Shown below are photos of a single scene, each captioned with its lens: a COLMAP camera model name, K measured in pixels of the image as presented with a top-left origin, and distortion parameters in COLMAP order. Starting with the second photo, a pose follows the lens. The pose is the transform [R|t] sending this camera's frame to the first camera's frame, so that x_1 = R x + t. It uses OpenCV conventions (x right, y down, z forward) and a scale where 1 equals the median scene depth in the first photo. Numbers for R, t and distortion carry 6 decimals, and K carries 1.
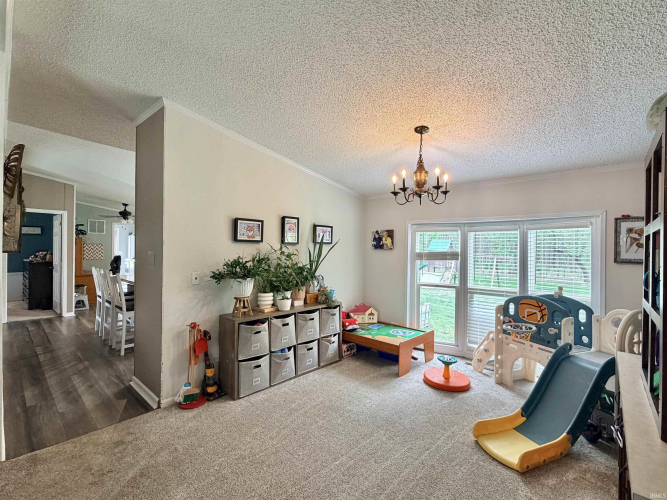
lens RADIAL K [[307.2, 0, 332.6], [0, 307.2, 248.9], [0, 0, 1]] dist [-0.010481, -0.000773]
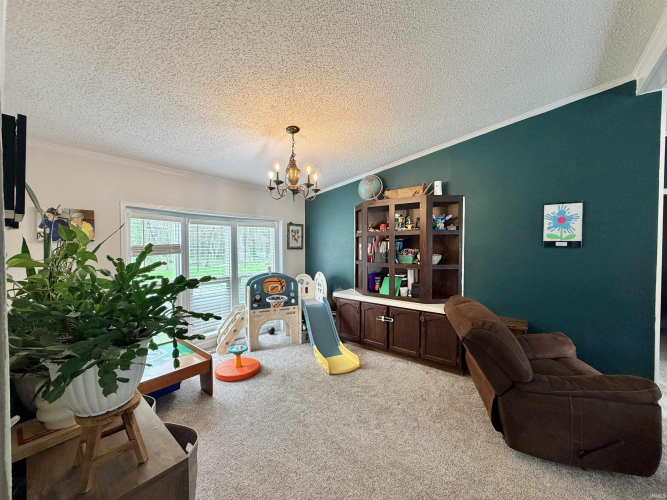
lens RADIAL K [[265.6, 0, 332.5], [0, 265.6, 250.7], [0, 0, 1]] dist [-0.001019, -0.000665]
pose [[-0.080595, -0.039829, 0.995951, -0.501594], [-0.004439, 0.999206, 0.039600, -0.005607], [-0.996737, -0.001229, -0.080708, 0.721828]]
